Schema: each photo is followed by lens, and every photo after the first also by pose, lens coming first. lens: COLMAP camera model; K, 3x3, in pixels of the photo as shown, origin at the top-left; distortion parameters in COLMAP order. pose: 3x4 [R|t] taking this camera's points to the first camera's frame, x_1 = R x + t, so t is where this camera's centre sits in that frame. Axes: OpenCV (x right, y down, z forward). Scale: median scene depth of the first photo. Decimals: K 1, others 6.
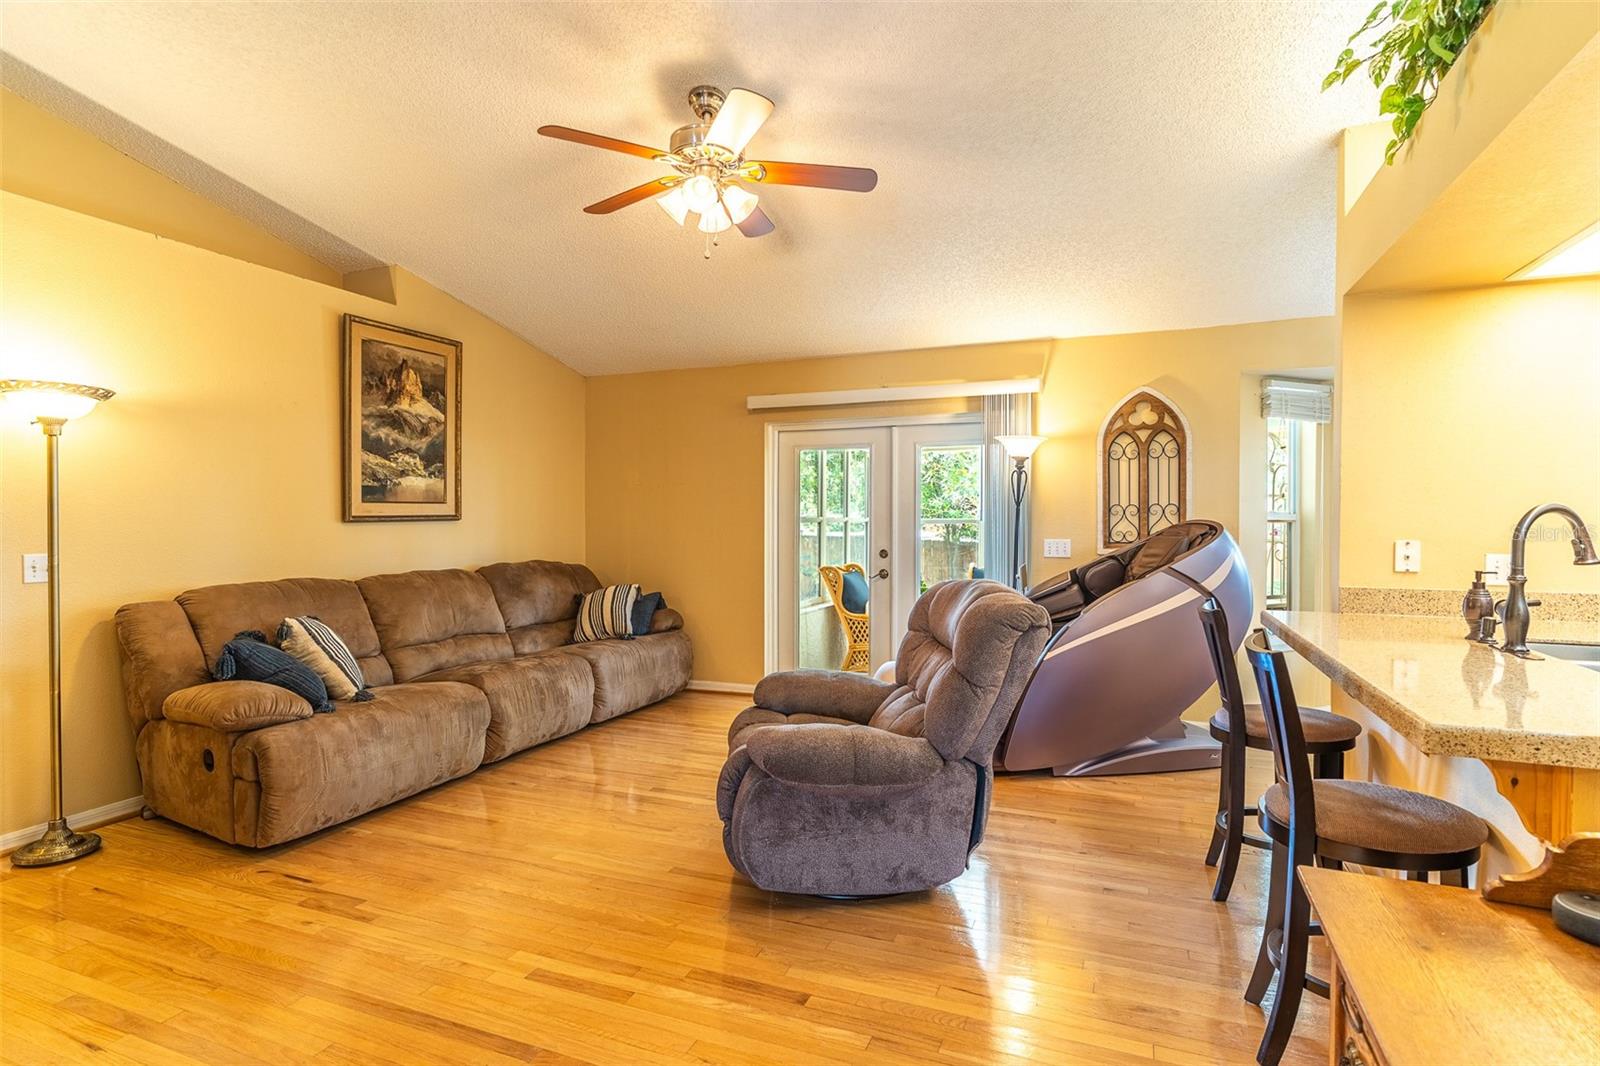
lens RADIAL K [[828.4, 0, 794.5], [0, 828.4, 520.7], [0, 0, 1]] dist [-0.001468, 0.000014]
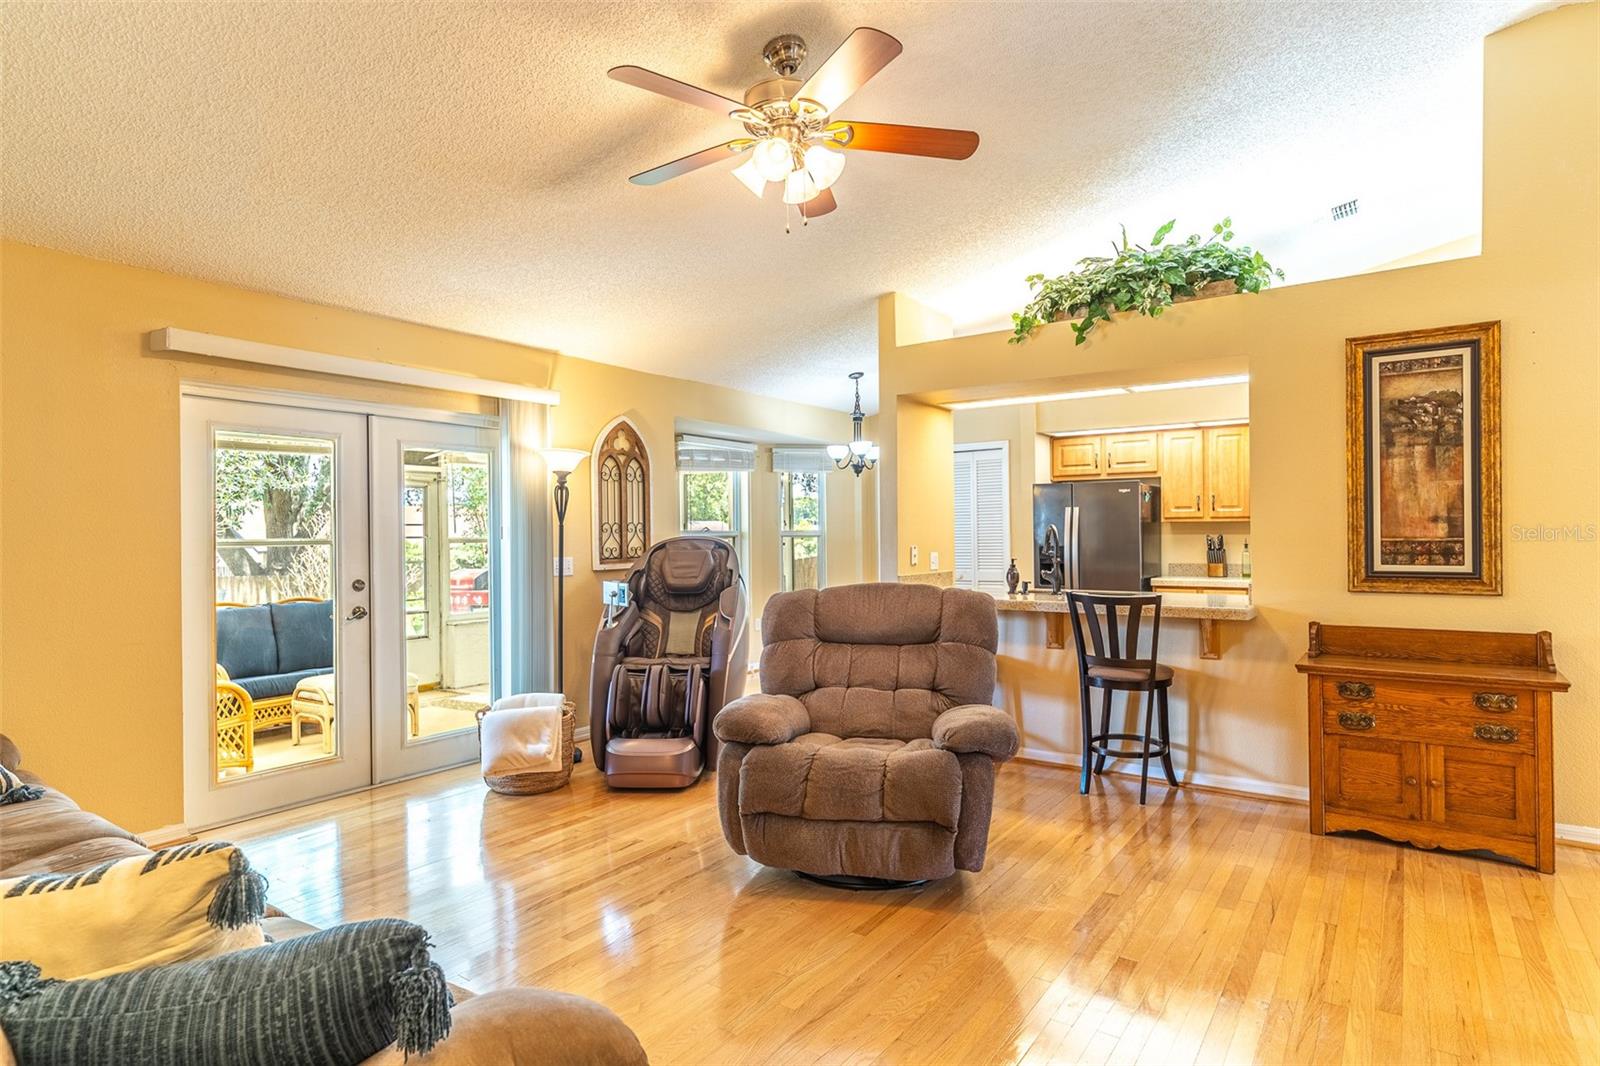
lens RADIAL K [[828.4, 0, 806.1], [0, 828.4, 547.8], [0, 0, 1]] dist [-0.001468, 0.000014]
pose [[0.229406, -0.016633, 0.973189, -0.606728], [0.010971, 0.999835, 0.014502, 0.000336], [-0.973269, 0.007350, 0.229550, 0.513797]]
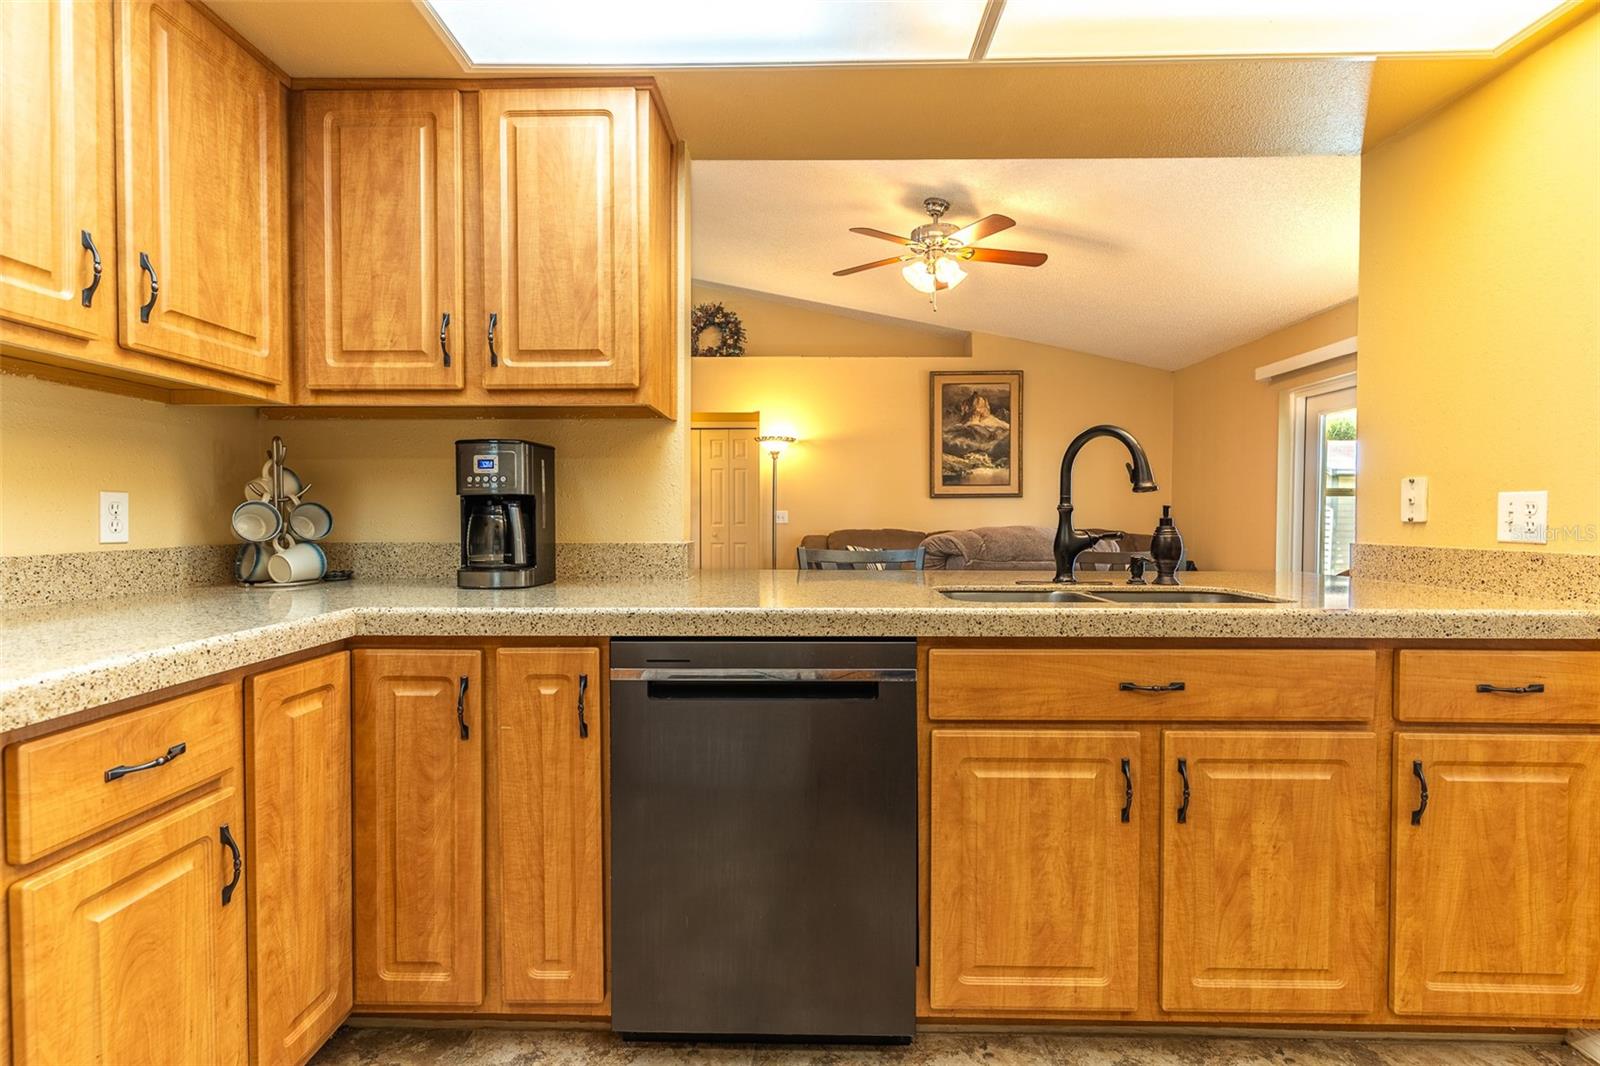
lens RADIAL K [[768.5, 0, 786.8], [0, 768.5, 532.4], [0, 0, 1]] dist [-0.000653, 0.001224]
pose [[0.356901, 0.021443, -0.933896, 0.724154], [-0.005363, 0.999767, 0.020907, 0.037176], [0.934127, -0.002453, 0.356932, 0.164127]]
